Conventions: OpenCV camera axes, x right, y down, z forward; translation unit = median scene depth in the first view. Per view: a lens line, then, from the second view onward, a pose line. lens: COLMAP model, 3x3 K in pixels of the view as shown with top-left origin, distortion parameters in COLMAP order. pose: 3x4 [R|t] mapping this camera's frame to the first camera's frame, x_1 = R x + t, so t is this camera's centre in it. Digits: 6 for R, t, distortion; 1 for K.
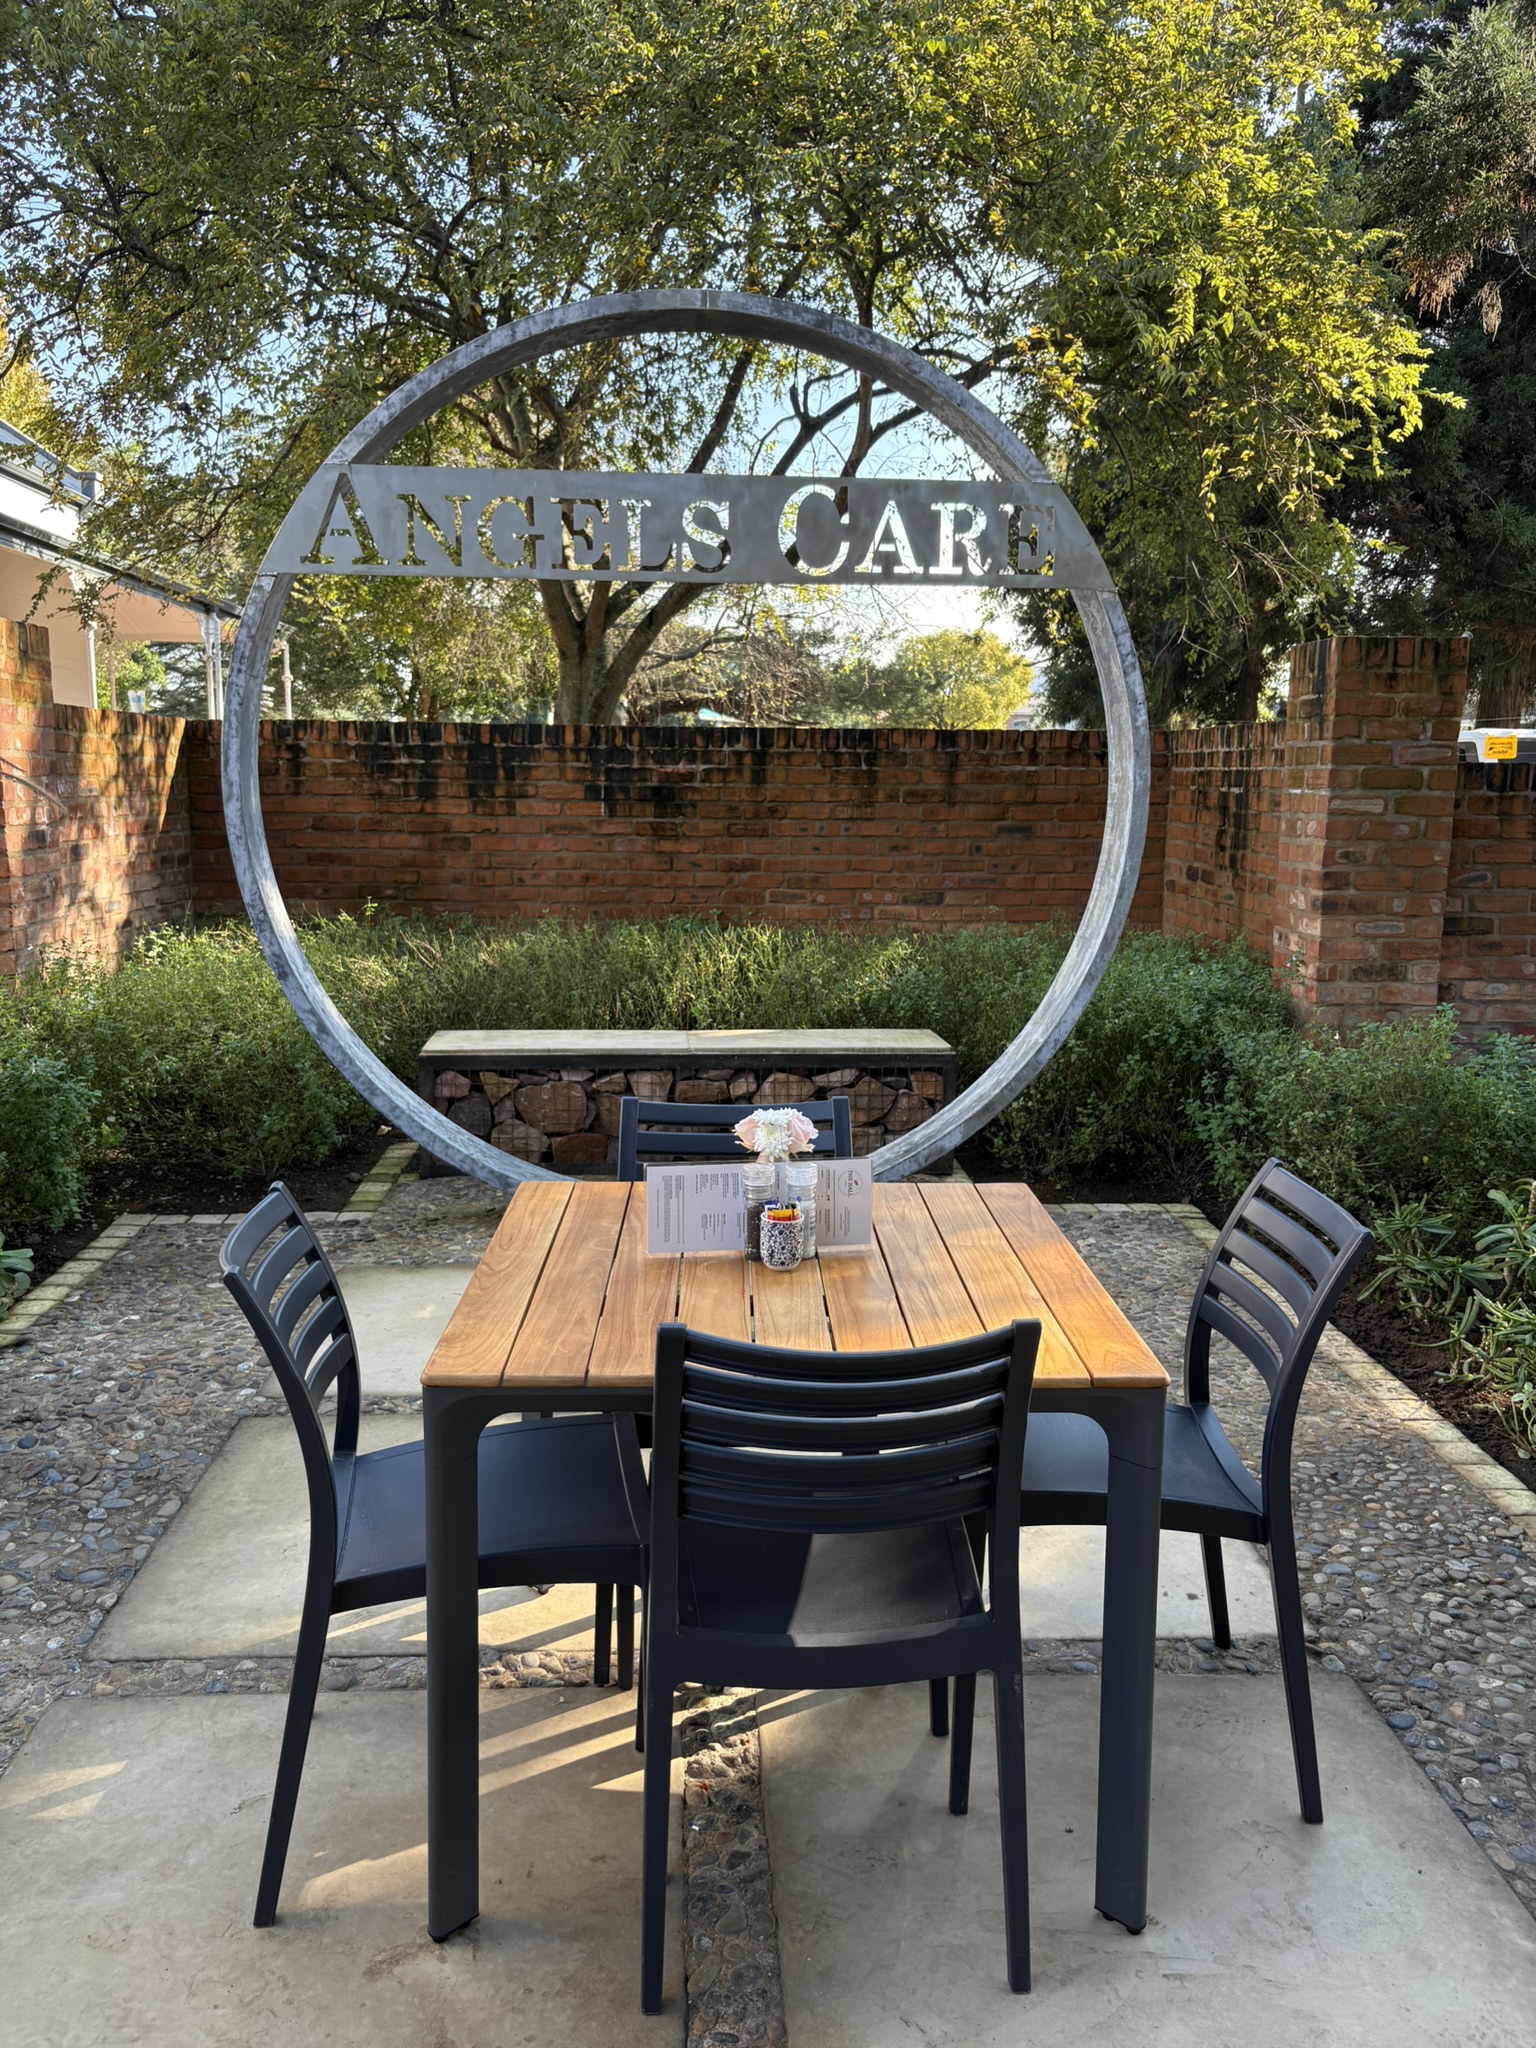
lens RADIAL K [[1517.2, 0, 768.0], [0, 1517.2, 1024.0], [0, 0, 1]] dist [0.011967, -0.003064]
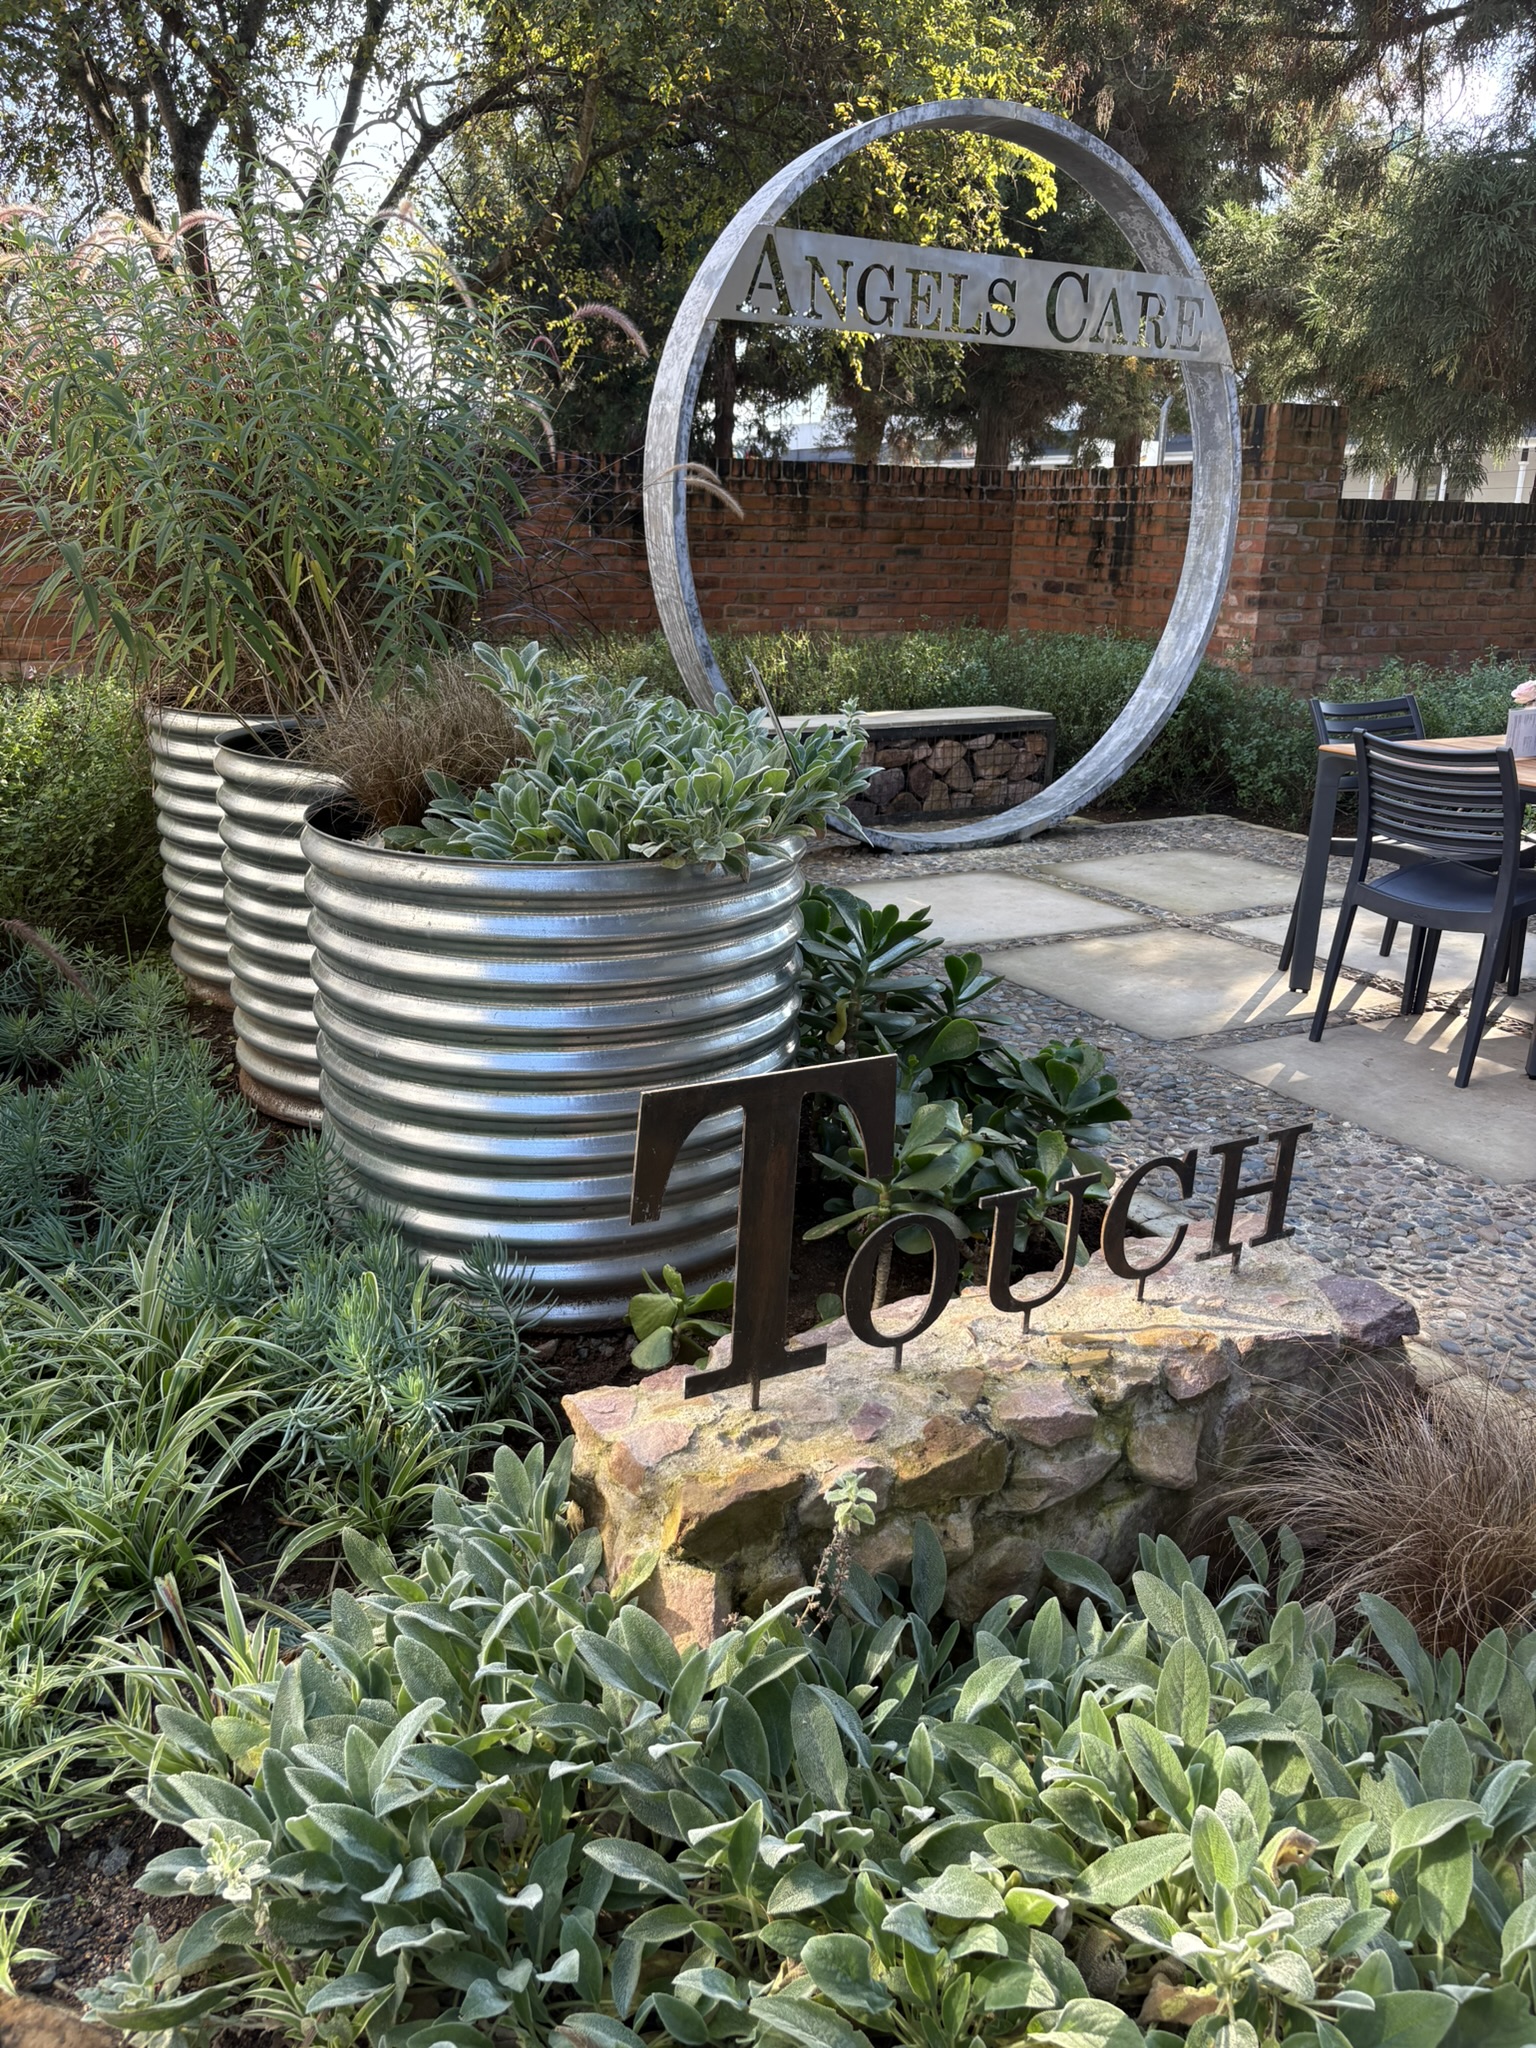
lens RADIAL K [[1550.9, 0, 755.1], [0, 1550.9, 1018.2], [0, 0, 1]] dist [-0.007076, -0.001795]
pose [[0.911007, -0.117061, 0.395428, -0.688145], [0.055776, 0.985031, 0.163106, 0.041842], [-0.408603, -0.126535, 0.903899, -0.154675]]
